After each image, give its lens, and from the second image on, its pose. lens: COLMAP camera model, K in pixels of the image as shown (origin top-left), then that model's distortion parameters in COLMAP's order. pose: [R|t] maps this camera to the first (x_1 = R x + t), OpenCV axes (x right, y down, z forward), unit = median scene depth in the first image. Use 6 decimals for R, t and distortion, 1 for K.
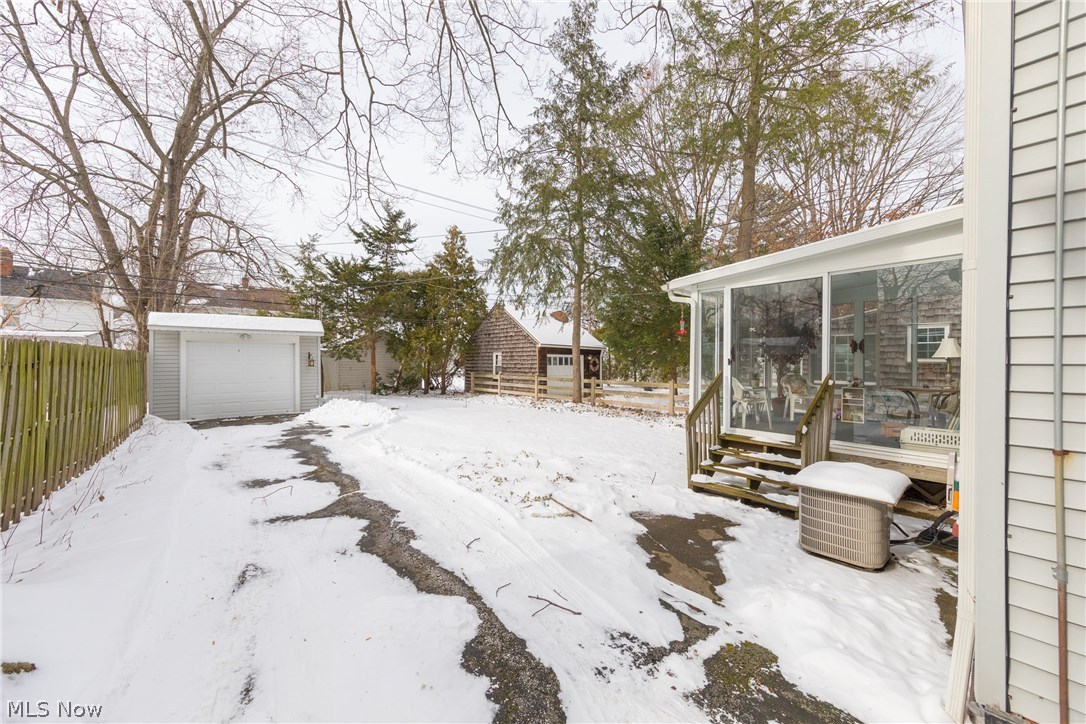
lens RADIAL K [[411.1, 0, 551.7], [0, 411.1, 362.8], [0, 0, 1]] dist [0.001399, -0.001079]
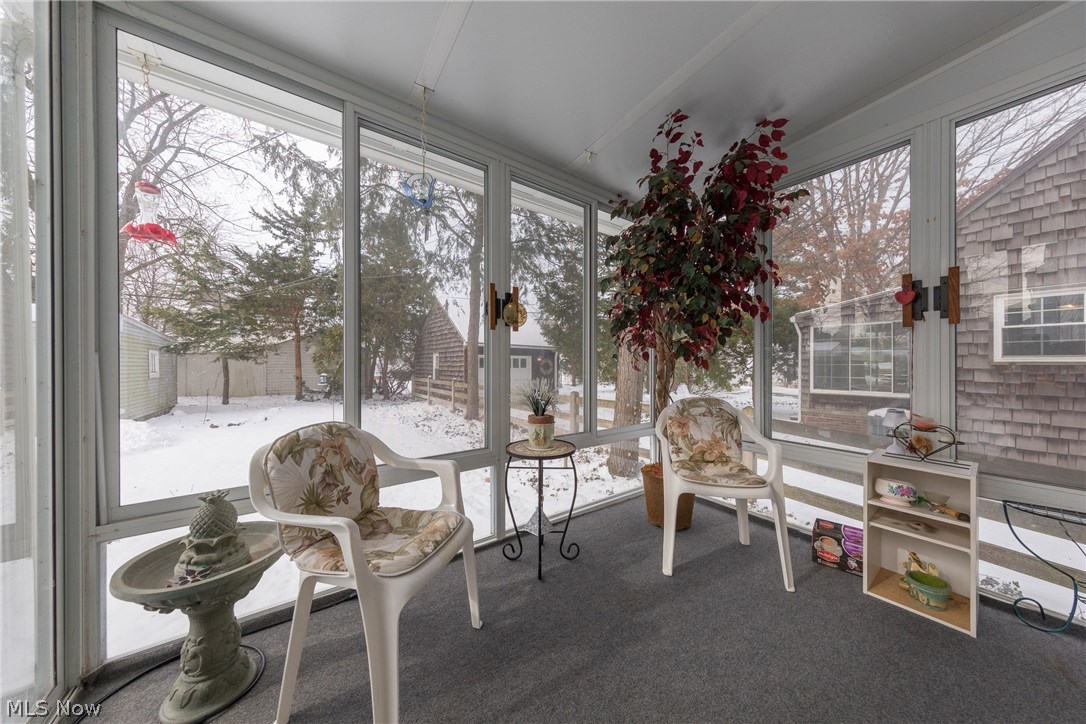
lens RADIAL K [[350.0, 0, 554.1], [0, 350.0, 363.7], [0, 0, 1]] dist [0.000928, 0.000544]
pose [[0.994708, -0.002080, -0.102717, 0.221465], [0.001906, 0.999997, -0.001786, -0.000341], [0.102721, 0.001581, 0.994709, 0.313827]]
